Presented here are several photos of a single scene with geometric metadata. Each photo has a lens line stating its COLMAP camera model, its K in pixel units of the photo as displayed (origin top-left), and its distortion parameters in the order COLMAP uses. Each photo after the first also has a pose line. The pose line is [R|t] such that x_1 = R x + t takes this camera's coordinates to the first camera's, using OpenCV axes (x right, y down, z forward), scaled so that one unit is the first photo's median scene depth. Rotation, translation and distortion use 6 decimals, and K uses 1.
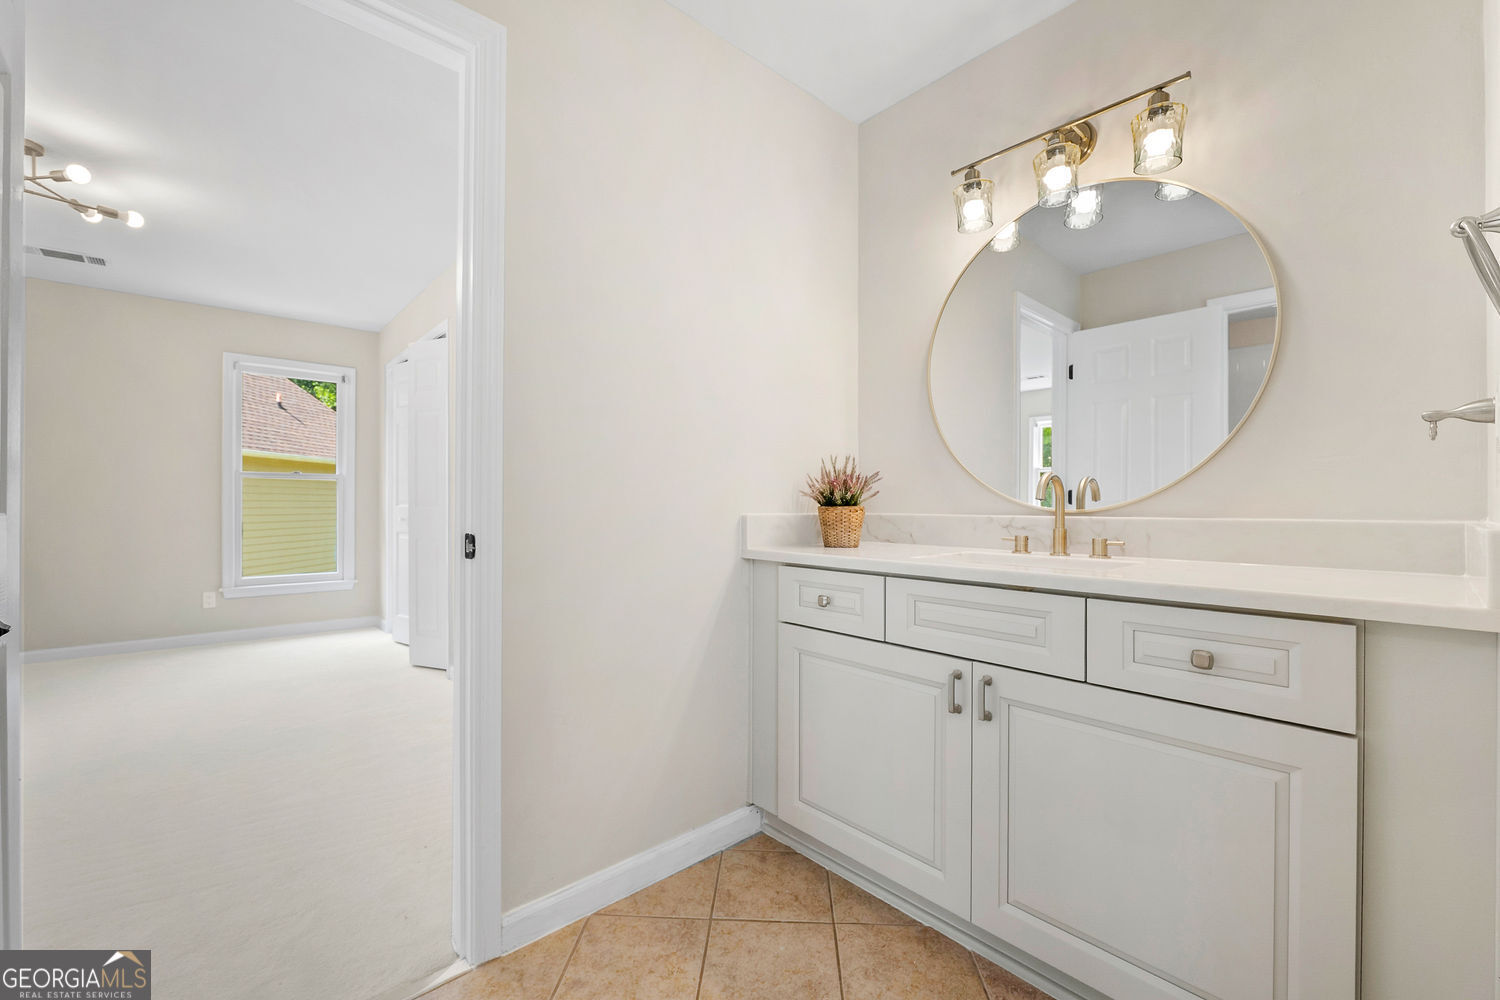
lens RADIAL K [[609.7, 0, 741.3], [0, 609.7, 498.7], [0, 0, 1]] dist [-0.011697, 0.000174]
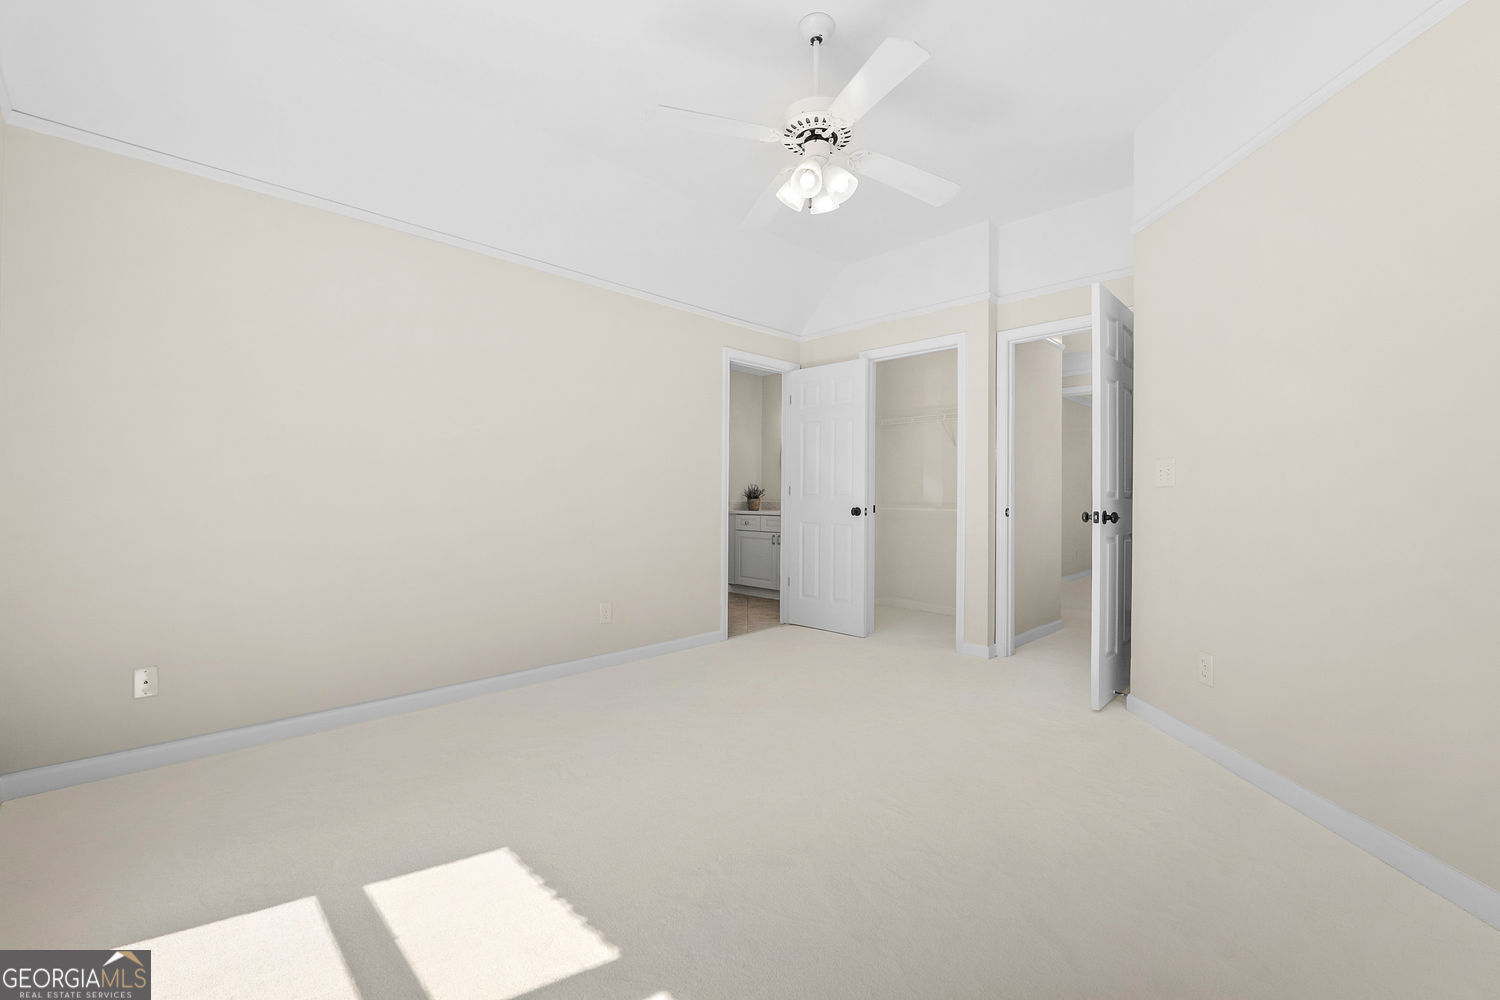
lens RADIAL K [[609.7, 0, 747.7], [0, 609.7, 496.9], [0, 0, 1]] dist [-0.011697, 0.000174]
pose [[0.999003, 0.002008, 0.044606, -0.020870], [-0.001862, 0.999993, -0.003317, 0.015769], [-0.044612, 0.003230, 0.998999, -2.400245]]
